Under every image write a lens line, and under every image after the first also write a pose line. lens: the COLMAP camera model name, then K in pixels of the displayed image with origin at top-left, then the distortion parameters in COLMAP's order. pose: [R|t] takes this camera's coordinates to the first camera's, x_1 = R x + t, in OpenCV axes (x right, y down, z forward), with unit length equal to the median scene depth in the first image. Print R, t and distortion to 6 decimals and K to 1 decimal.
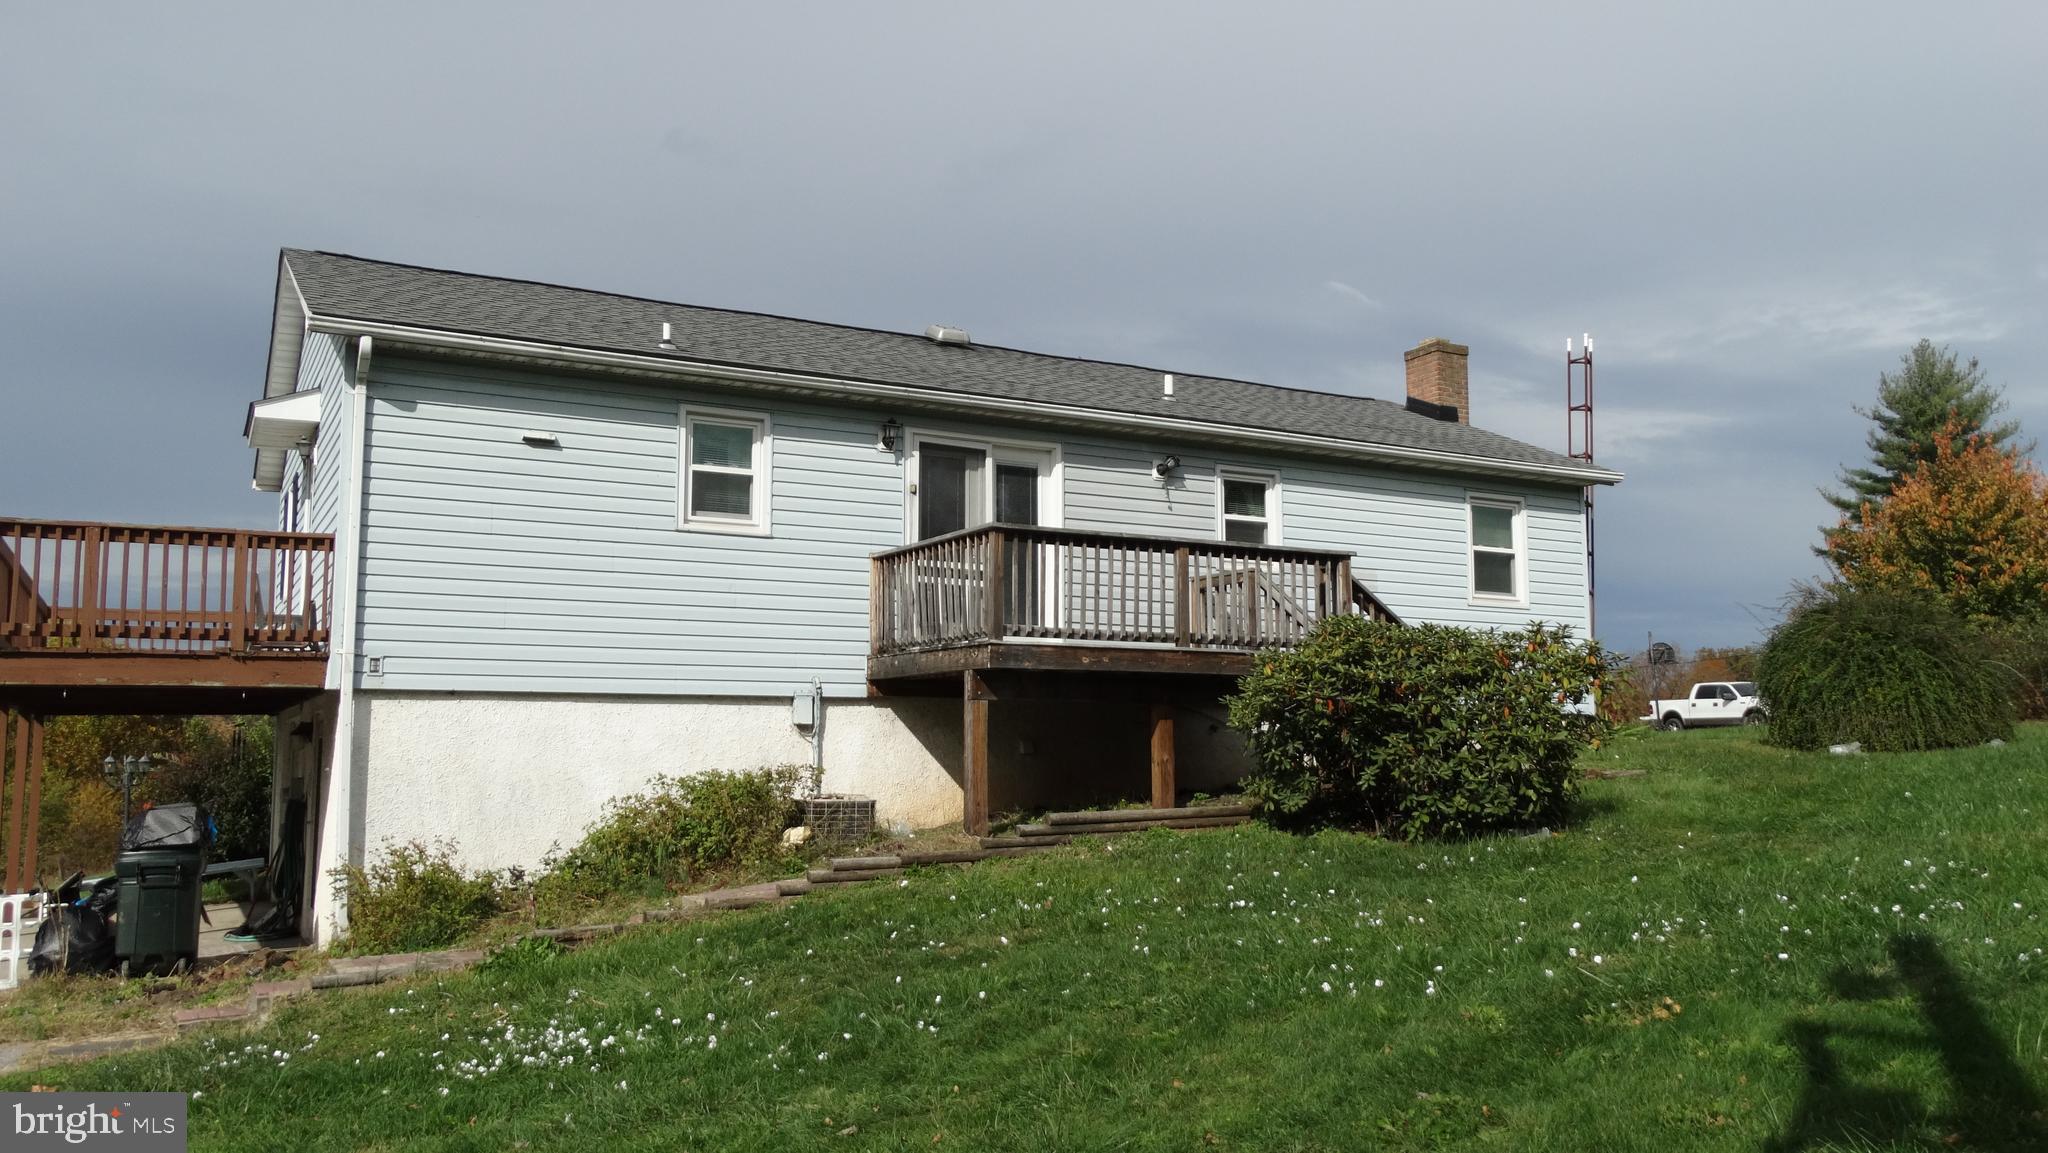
lens RADIAL K [[1611.6, 0, 1026.1], [0, 1611.6, 579.2], [0, 0, 1]] dist [0.041143, 0.006627]
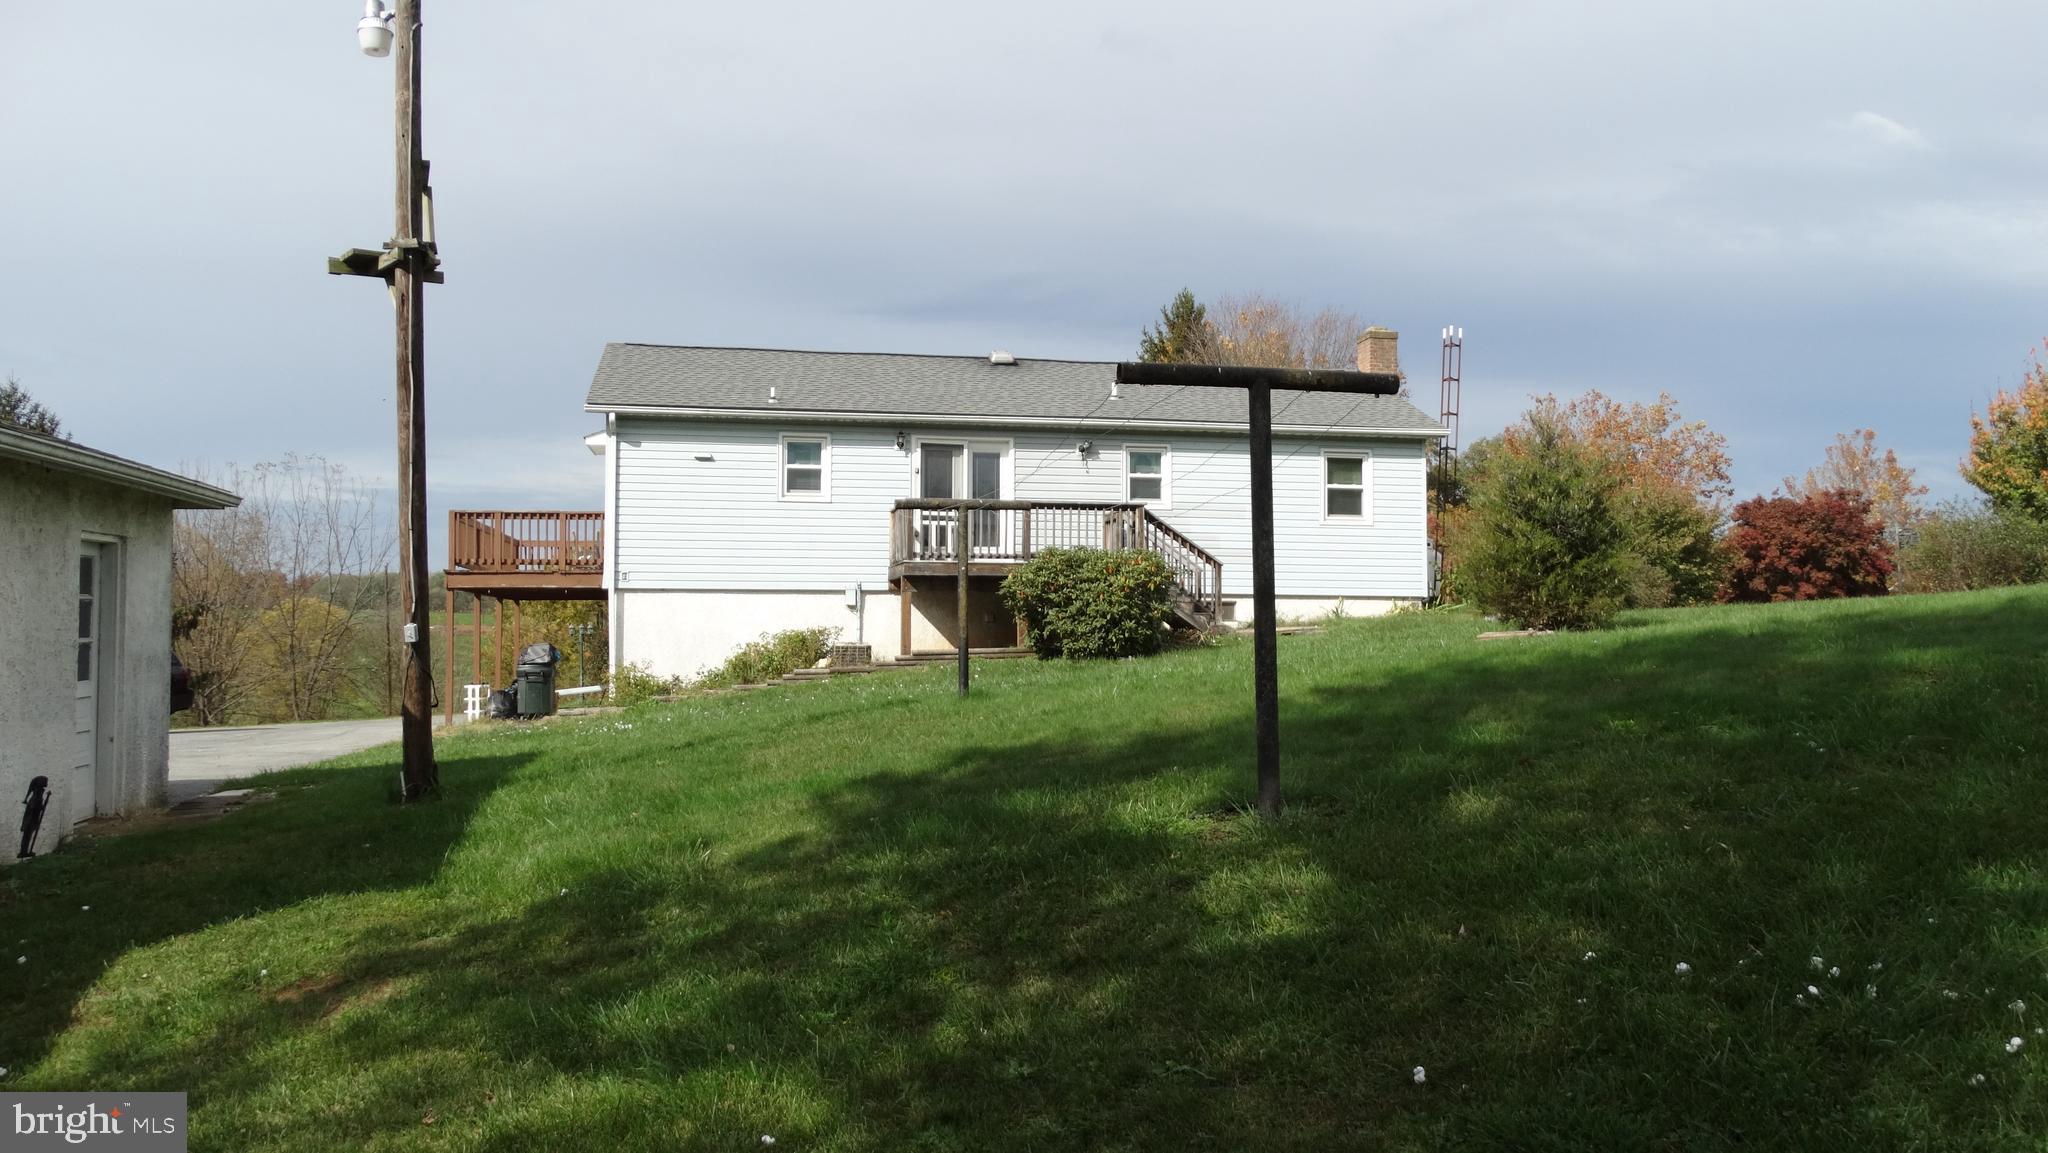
lens RADIAL K [[1611.6, 0, 1022.5], [0, 1611.6, 576.4], [0, 0, 1]] dist [0.041143, 0.006627]
pose [[0.950849, -0.008886, -0.309528, 0.608139], [0.030935, 0.997314, 0.066398, -0.057099], [0.308106, -0.072710, 0.948569, -0.660841]]
